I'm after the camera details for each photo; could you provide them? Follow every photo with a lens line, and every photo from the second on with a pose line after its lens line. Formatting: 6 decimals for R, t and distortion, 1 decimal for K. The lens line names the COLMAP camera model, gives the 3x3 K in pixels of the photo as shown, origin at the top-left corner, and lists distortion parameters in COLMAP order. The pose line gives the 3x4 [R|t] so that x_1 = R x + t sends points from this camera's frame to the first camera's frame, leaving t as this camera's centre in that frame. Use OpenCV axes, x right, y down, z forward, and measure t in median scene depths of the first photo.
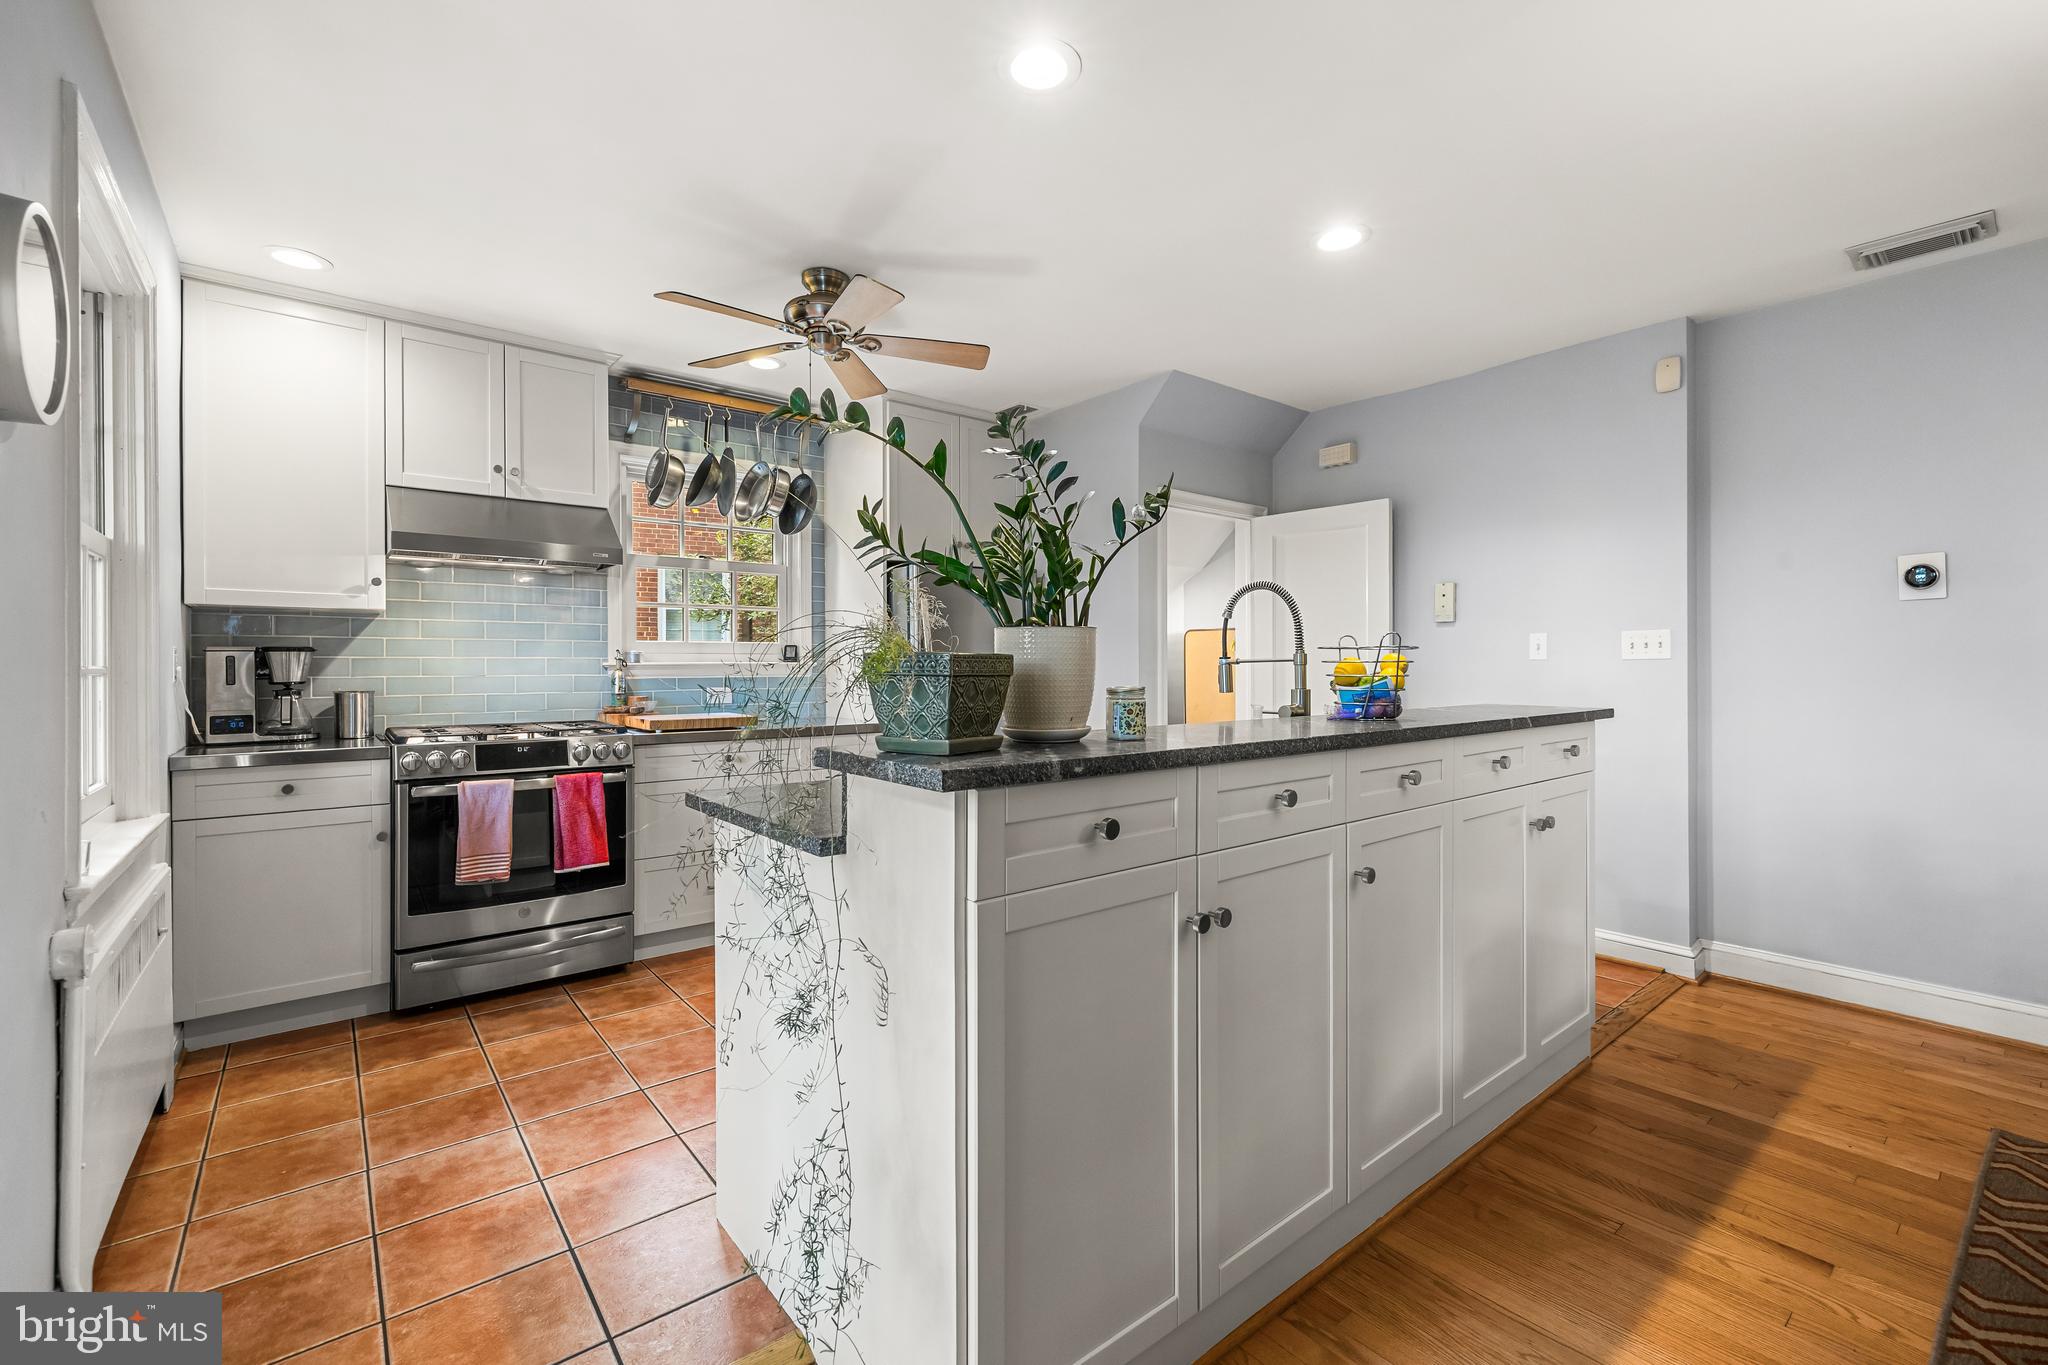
lens RADIAL K [[868.7, 0, 1016.1], [0, 868.7, 676.1], [0, 0, 1]] dist [0.000397, 0.000696]
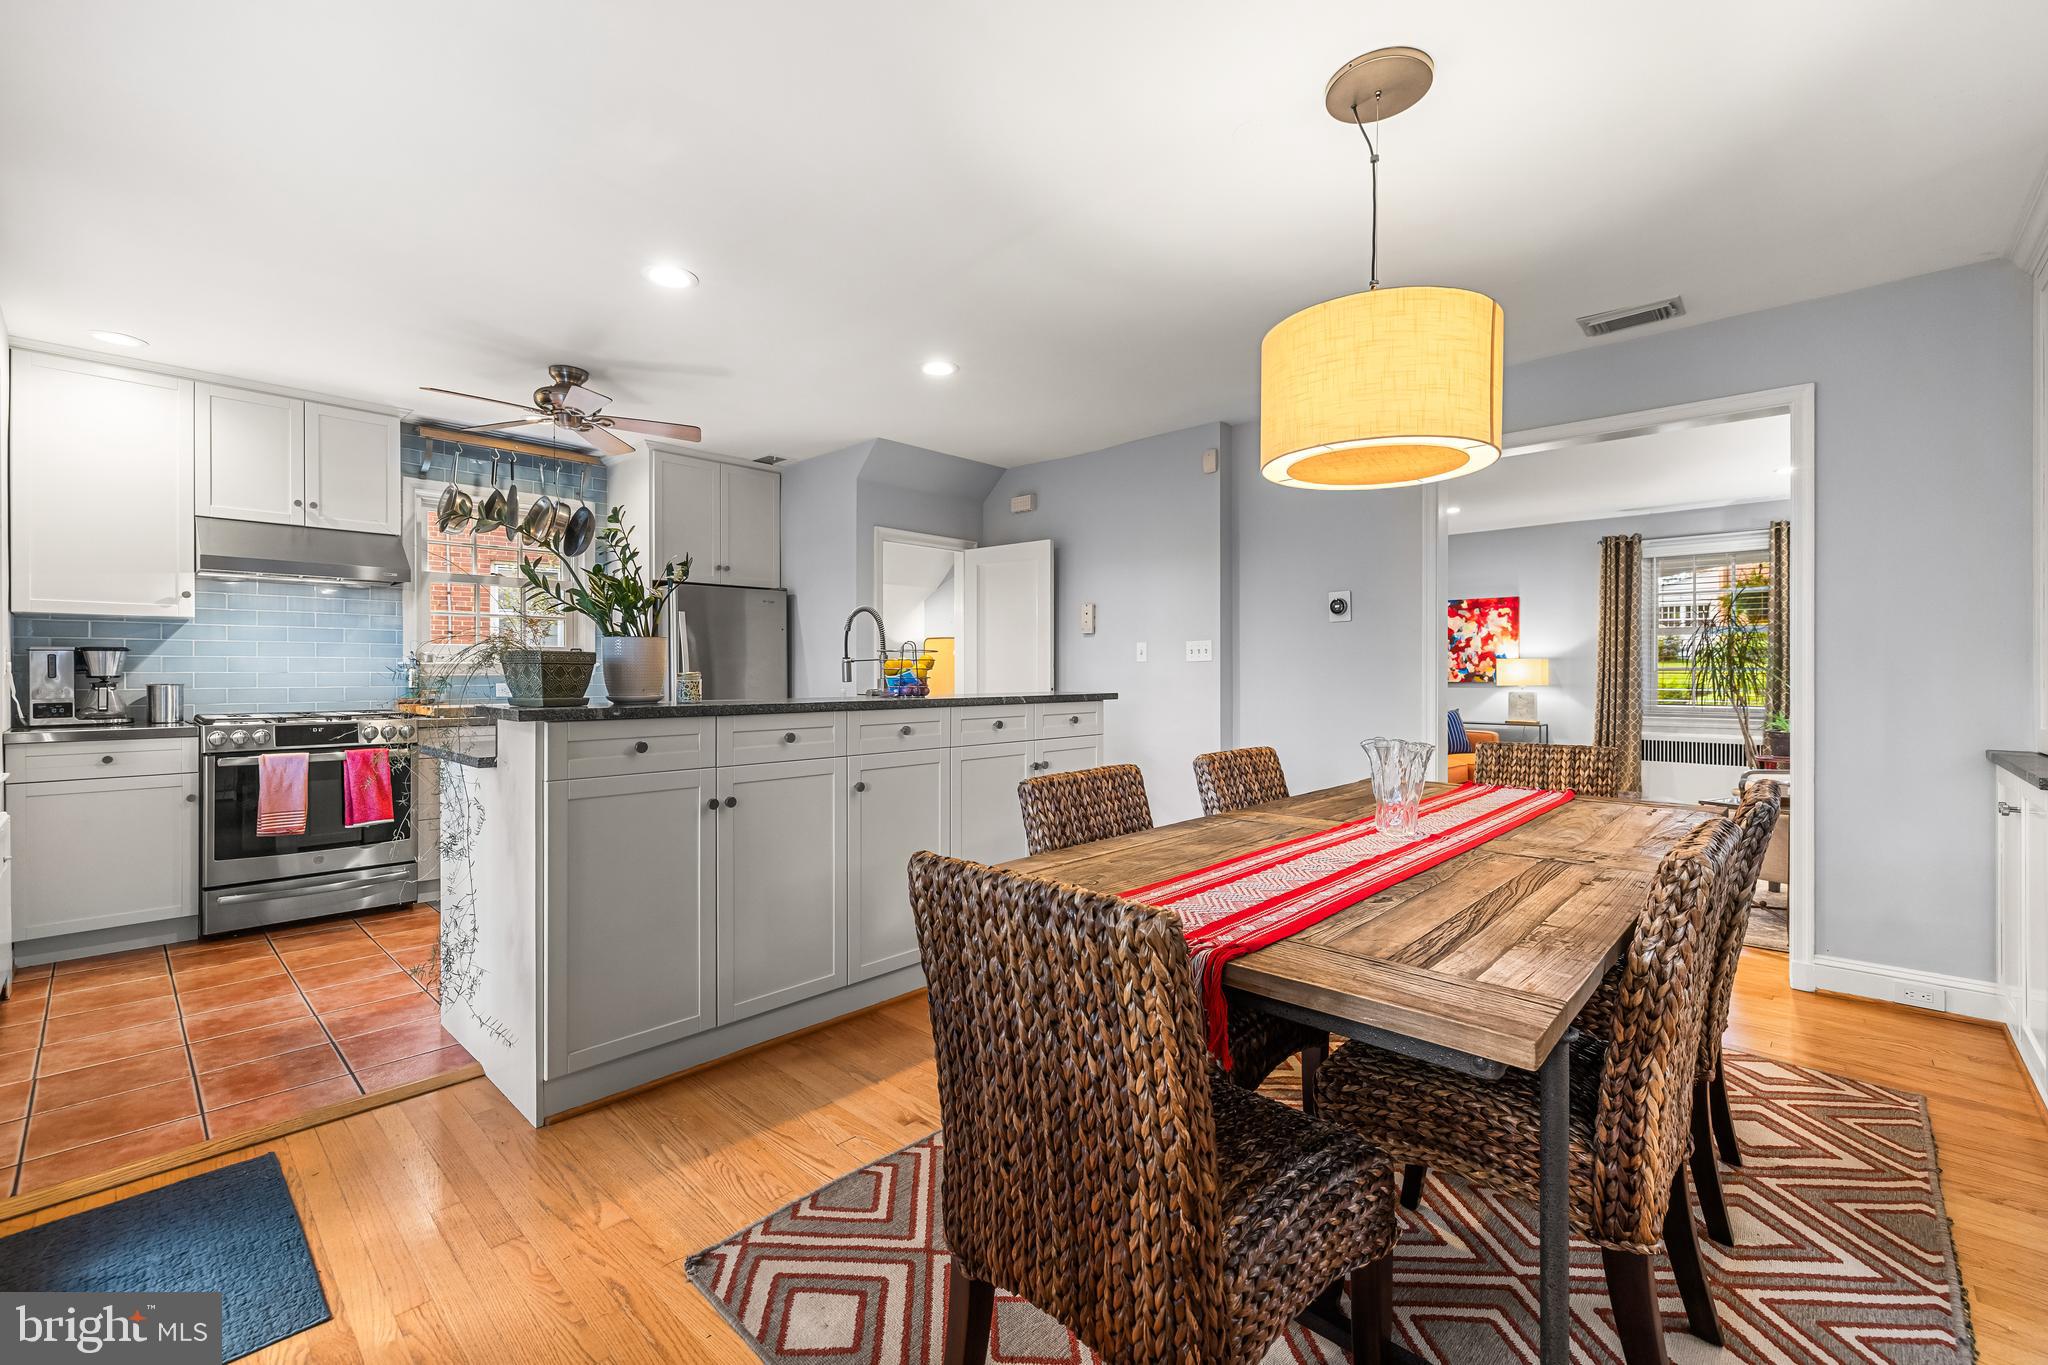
lens RADIAL K [[868.7, 0, 1028.4], [0, 868.7, 678.9], [0, 0, 1]] dist [0.000397, 0.000696]
pose [[0.990255, 0.000491, 0.139263, 0.273124], [0.000067, 0.999992, -0.004005, 0.015989], [-0.139264, 0.003976, 0.990247, -0.385237]]
